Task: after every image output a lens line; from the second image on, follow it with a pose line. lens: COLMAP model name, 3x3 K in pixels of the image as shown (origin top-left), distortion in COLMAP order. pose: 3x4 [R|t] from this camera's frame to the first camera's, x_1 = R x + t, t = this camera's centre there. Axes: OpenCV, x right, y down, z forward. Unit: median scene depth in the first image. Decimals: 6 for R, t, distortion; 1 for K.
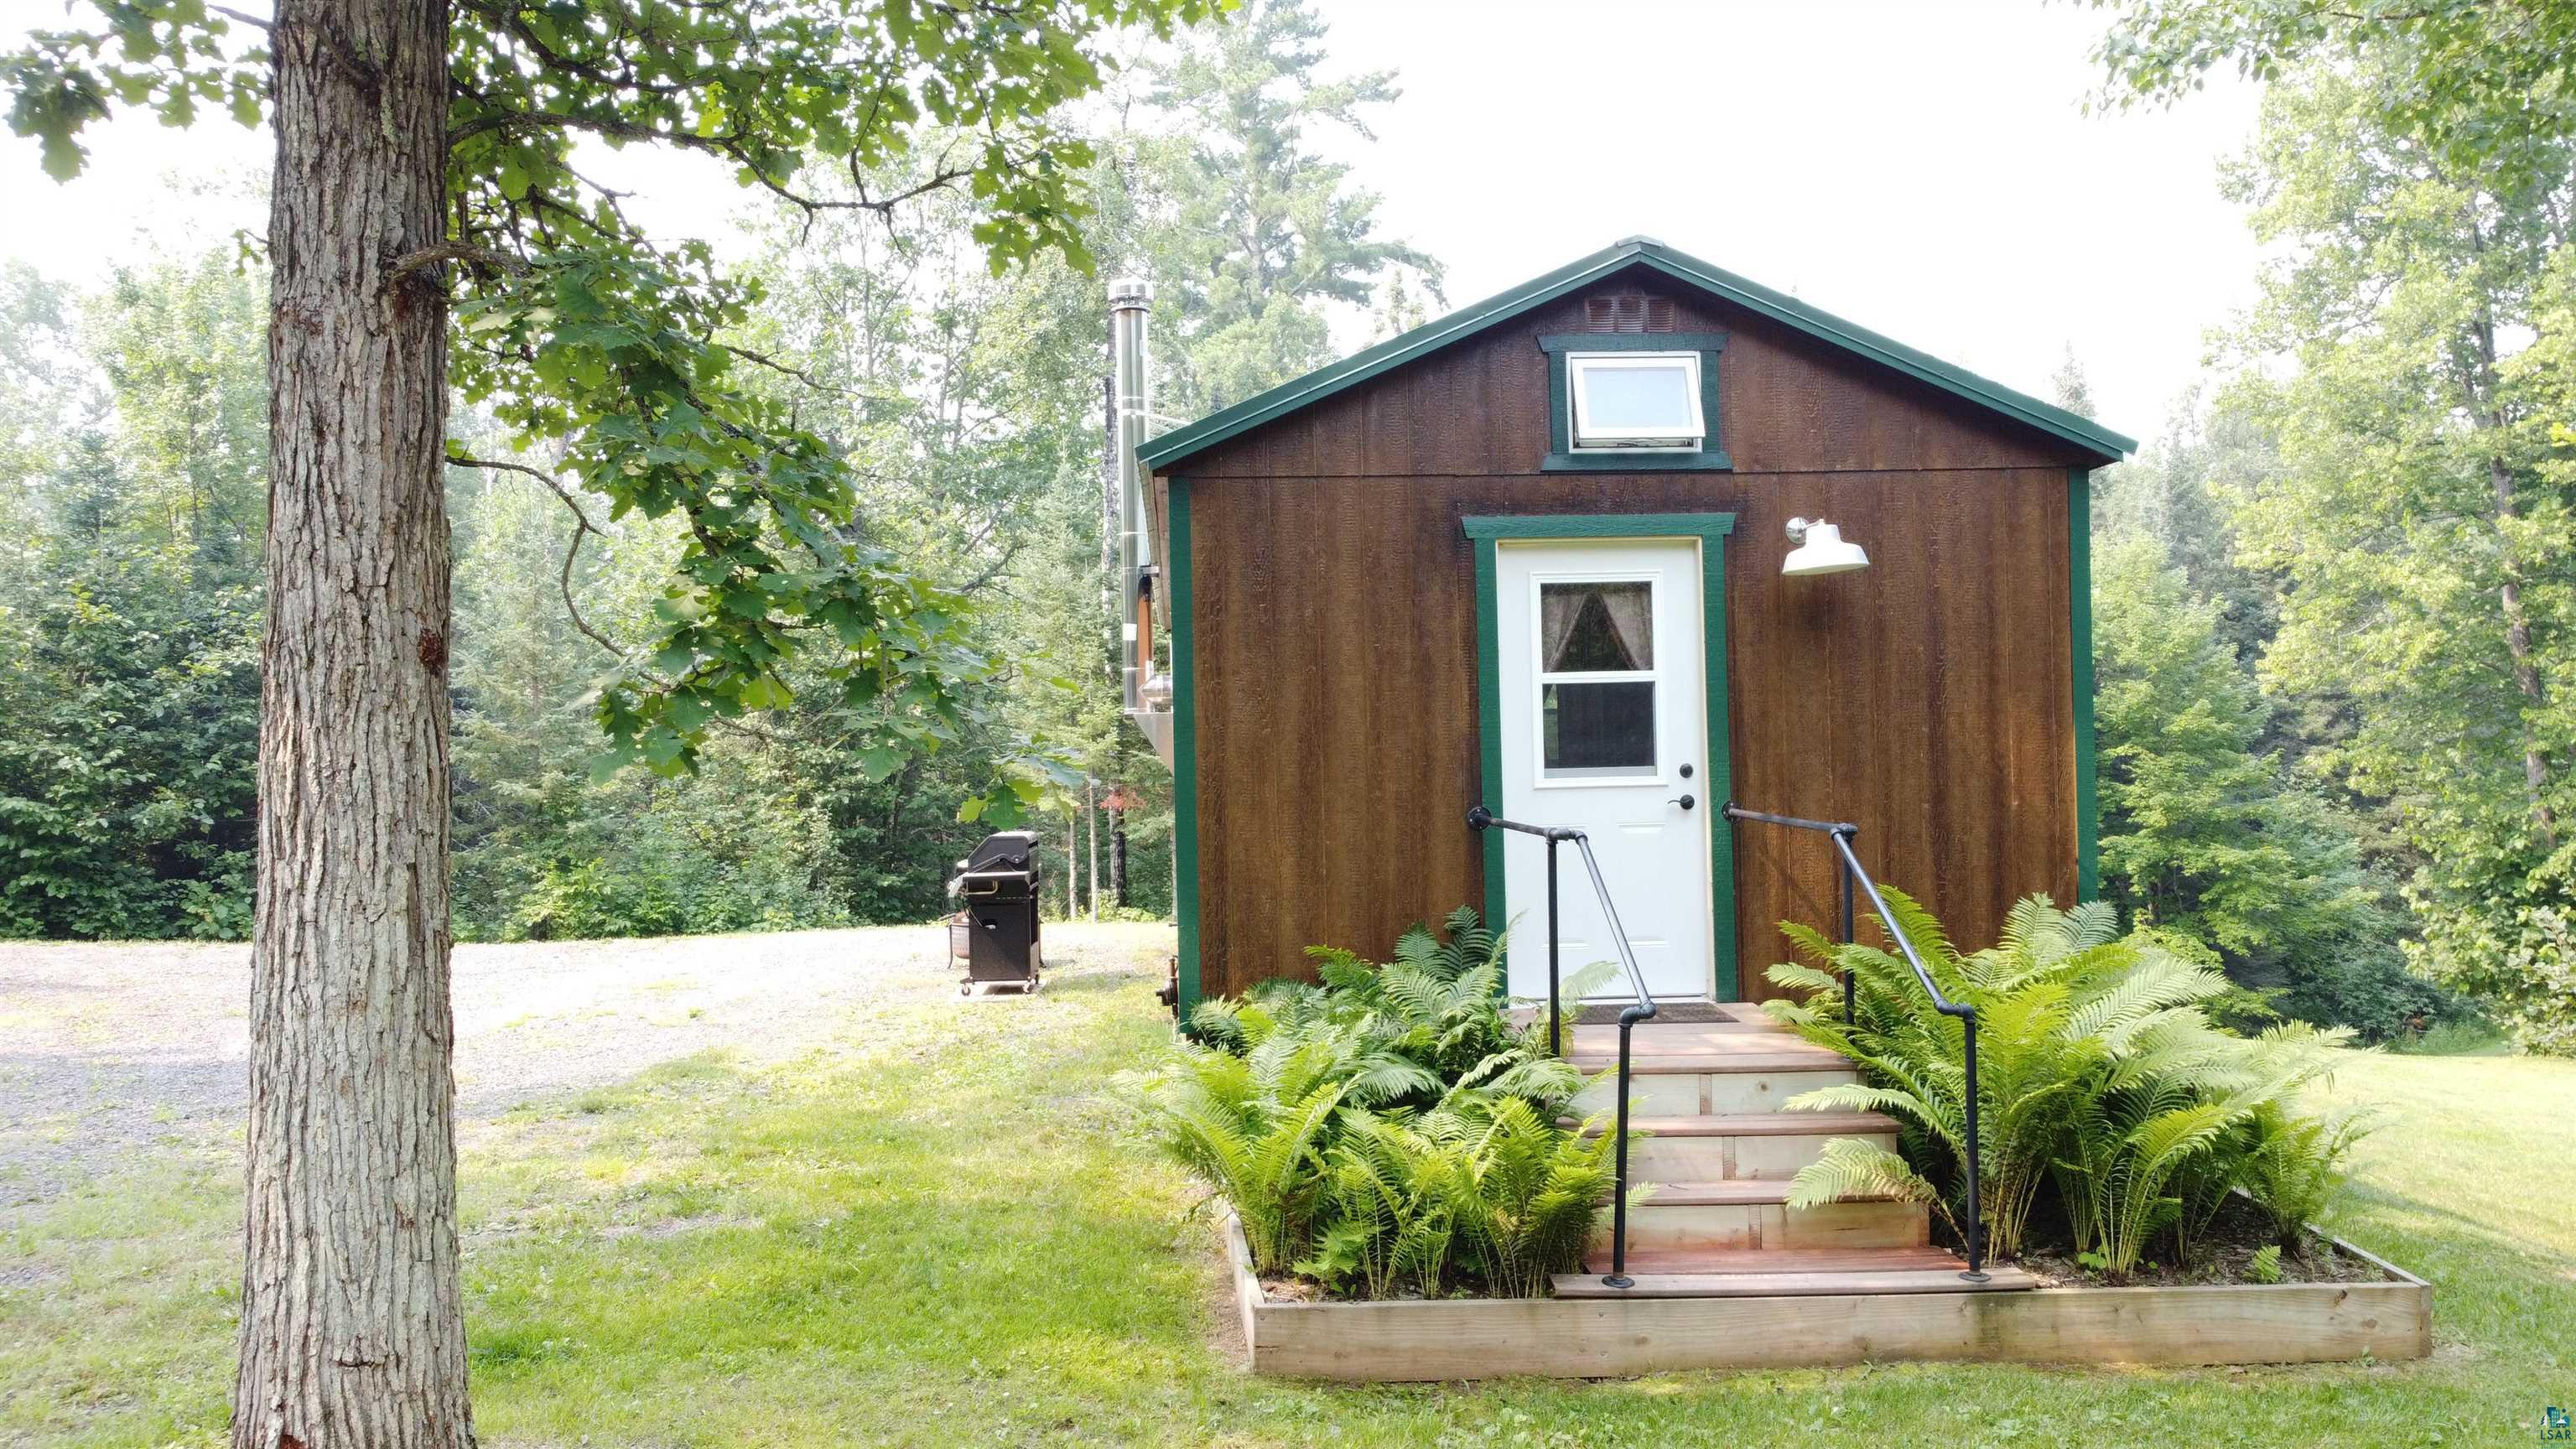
lens RADIAL K [[1944.4, 0, 1292.9], [0, 1944.4, 722.8], [0, 0, 1]] dist [0.007472, -0.001032]
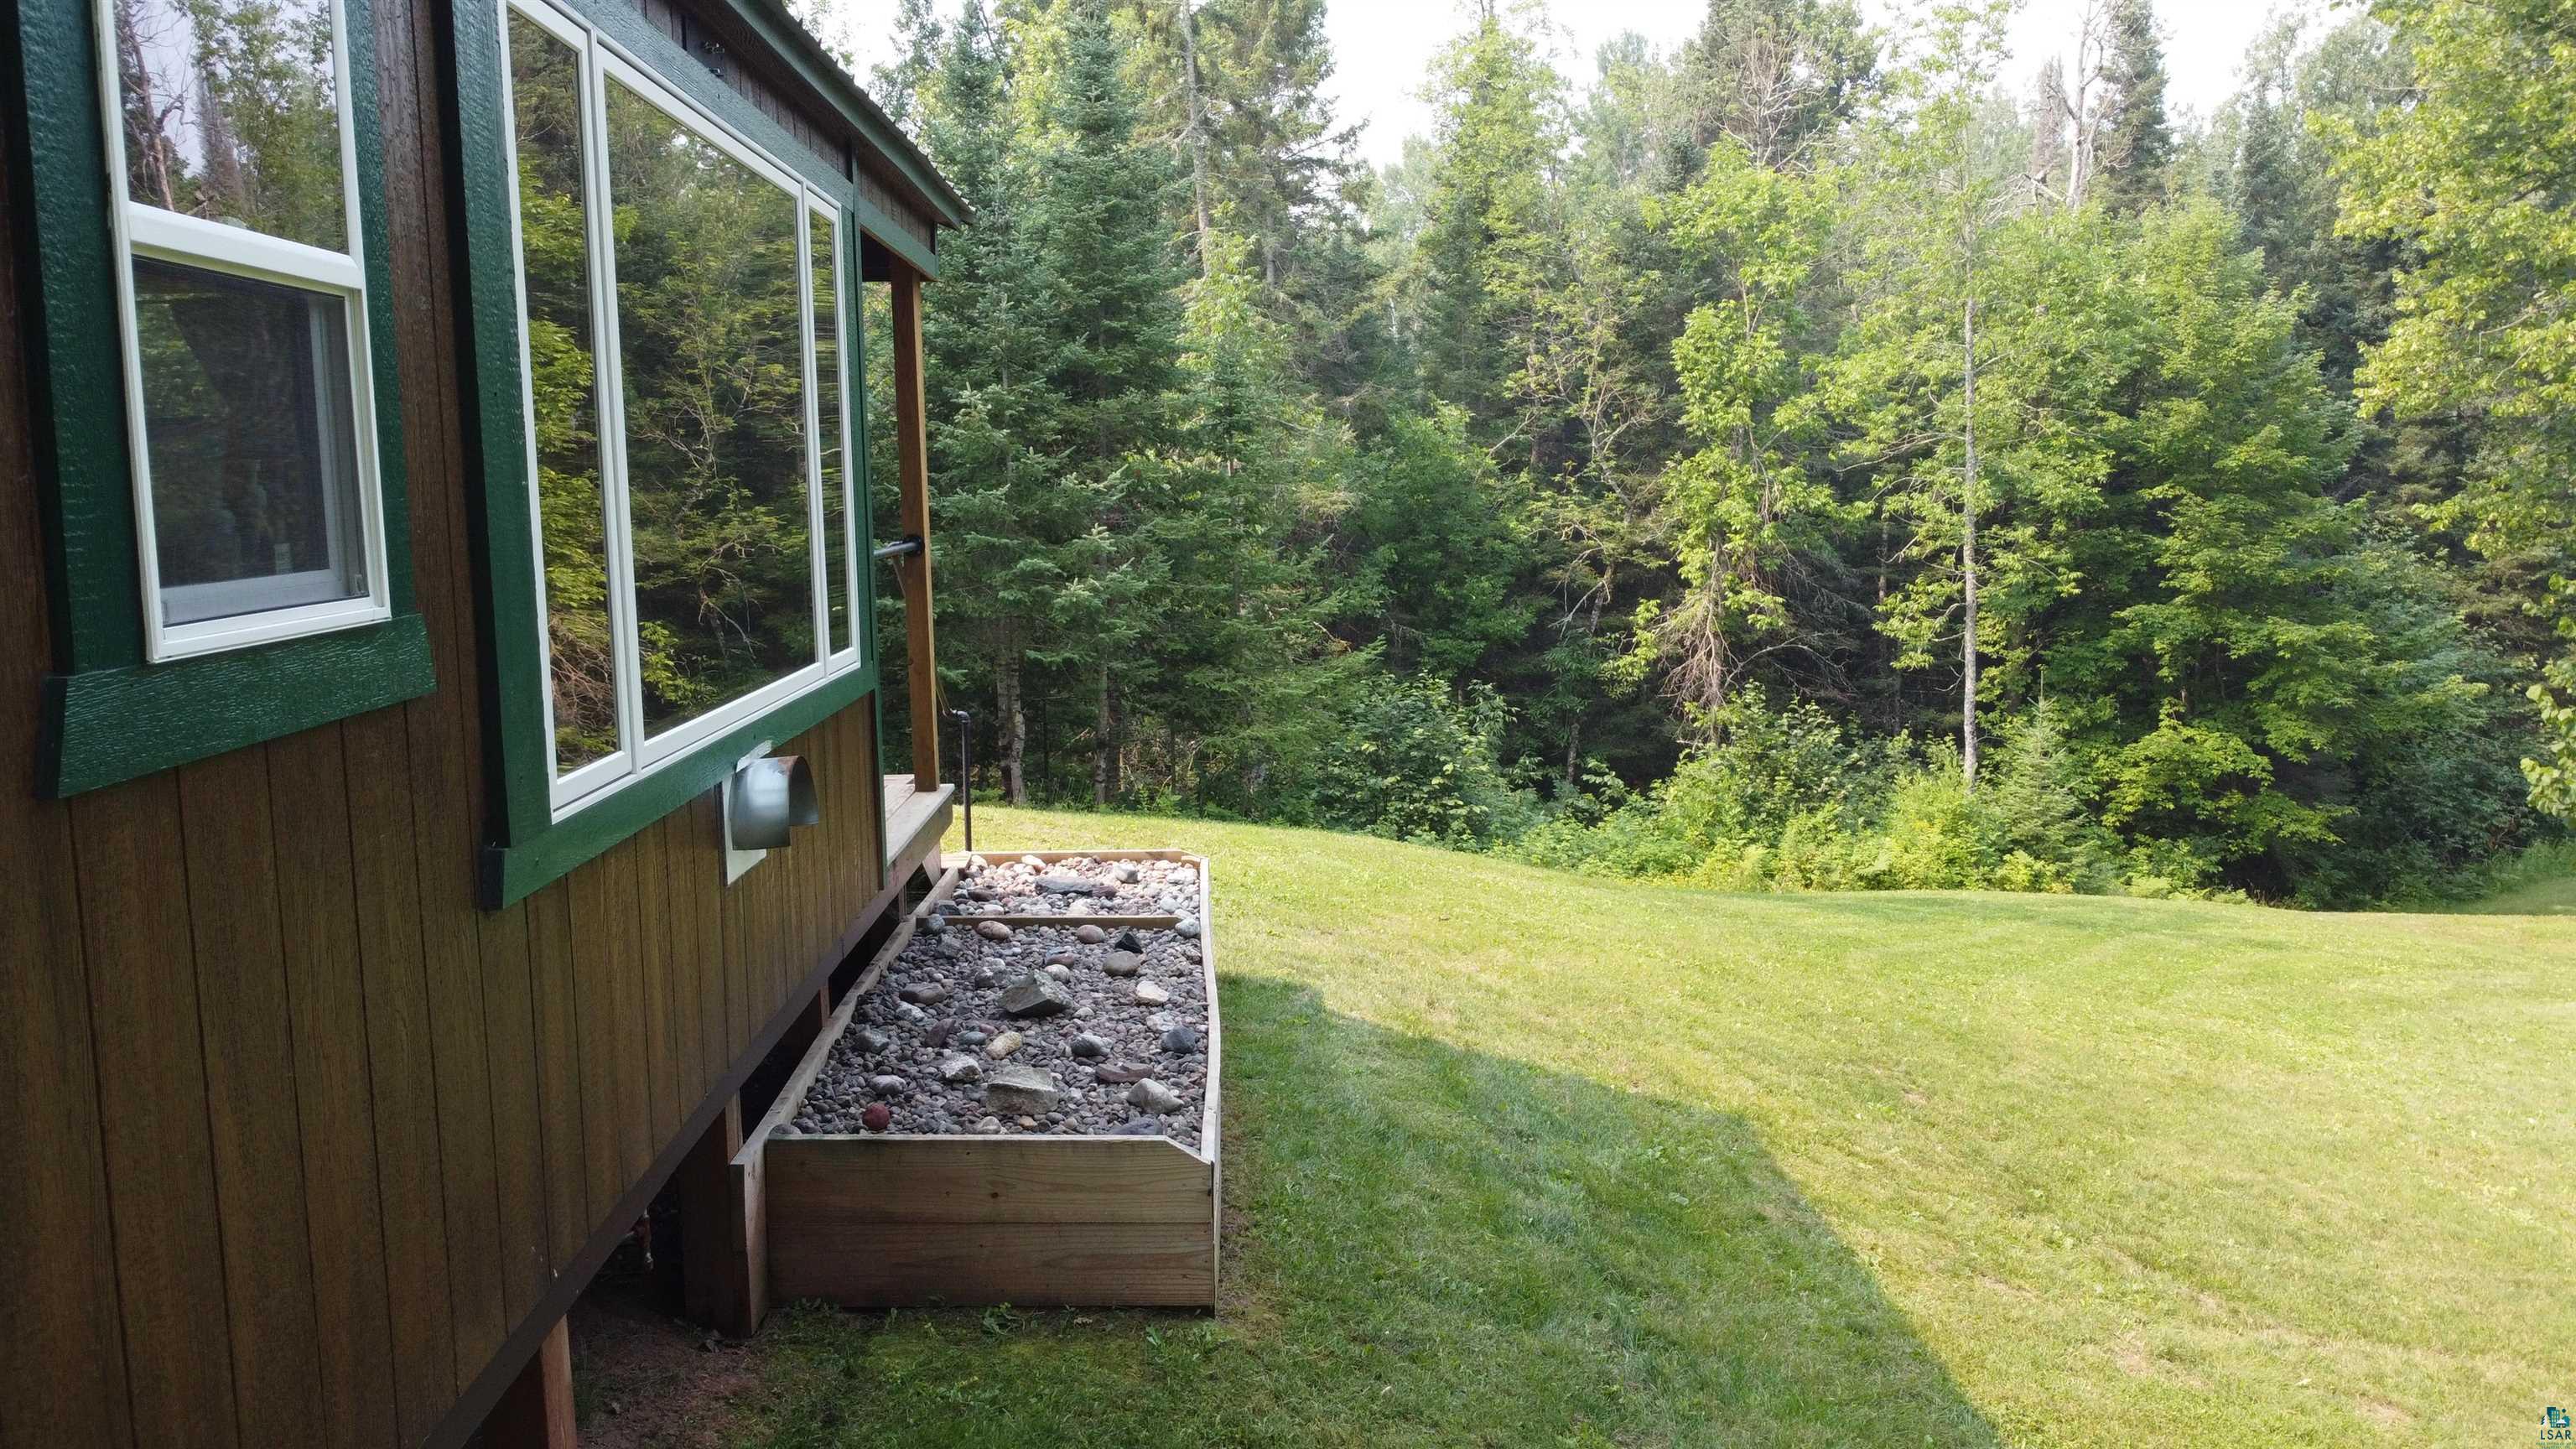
lens RADIAL K [[1944.4, 0, 1282.9], [0, 1944.4, 724.6], [0, 0, 1]] dist [0.007472, -0.001032]
pose [[0.999697, 0.008560, -0.023098, 0.101447], [-0.005184, 0.989788, 0.142456, -0.002522], [0.024081, -0.142293, 0.989532, 0.224995]]
